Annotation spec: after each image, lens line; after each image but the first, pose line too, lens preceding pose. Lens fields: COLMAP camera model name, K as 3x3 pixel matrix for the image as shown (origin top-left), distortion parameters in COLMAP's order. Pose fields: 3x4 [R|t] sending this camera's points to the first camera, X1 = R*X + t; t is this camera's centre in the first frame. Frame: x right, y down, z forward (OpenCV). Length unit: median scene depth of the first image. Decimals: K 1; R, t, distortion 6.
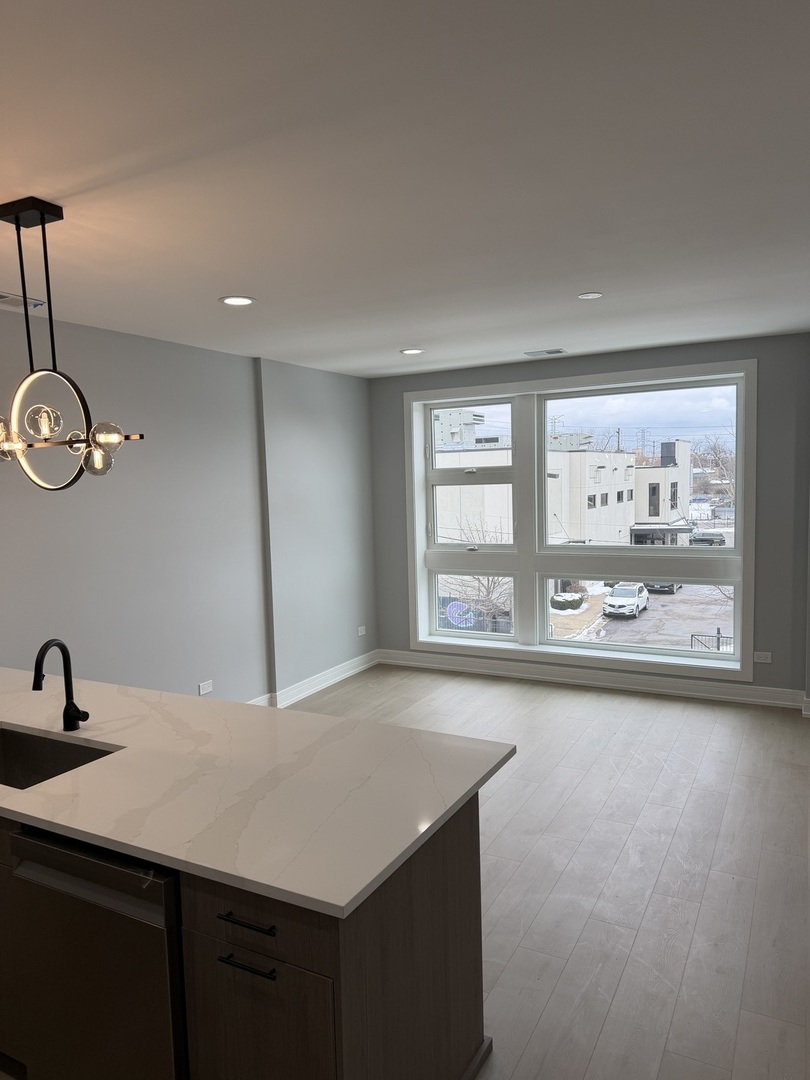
lens RADIAL K [[751.0, 0, 400.3], [0, 751.0, 547.9], [0, 0, 1]] dist [0.074546, -0.046197]
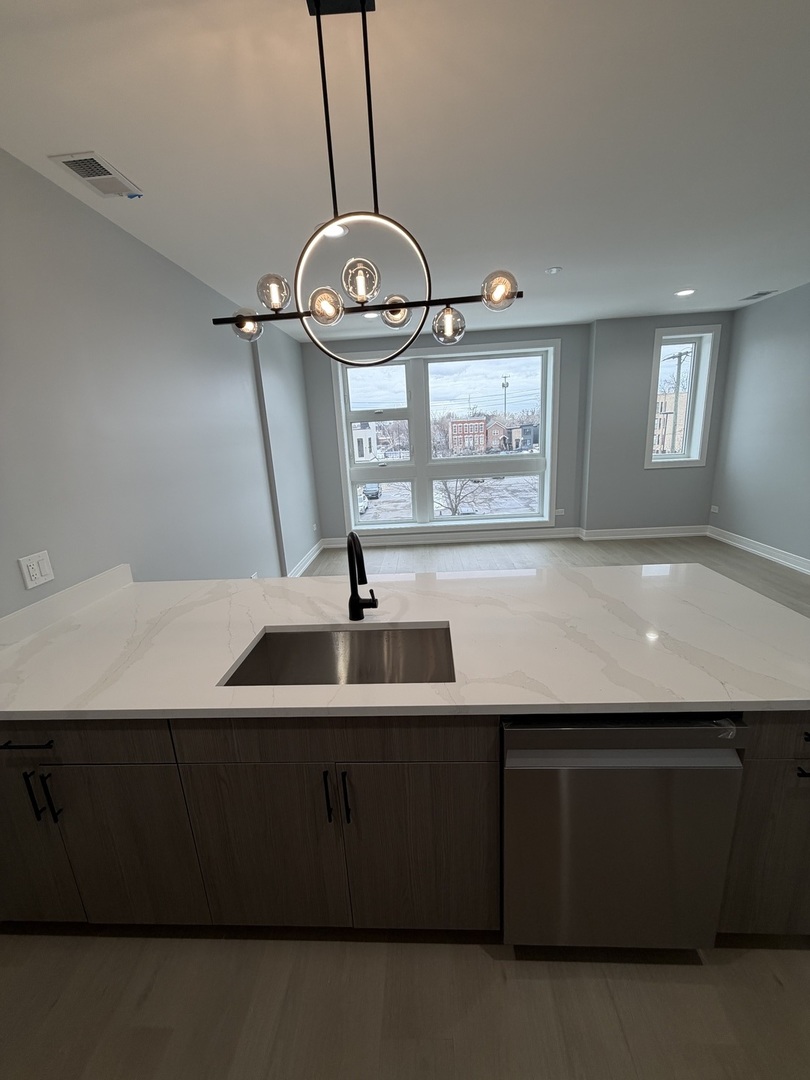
lens RADIAL K [[428.3, 0, 402.1], [0, 428.3, 540.6], [0, 0, 1]] dist [-0.001437, 0.000632]
pose [[0.900969, -0.129074, 0.414239, -0.256959], [0.069547, 0.985343, 0.155761, 0.020406], [-0.428273, -0.111527, 0.896741, 0.199020]]
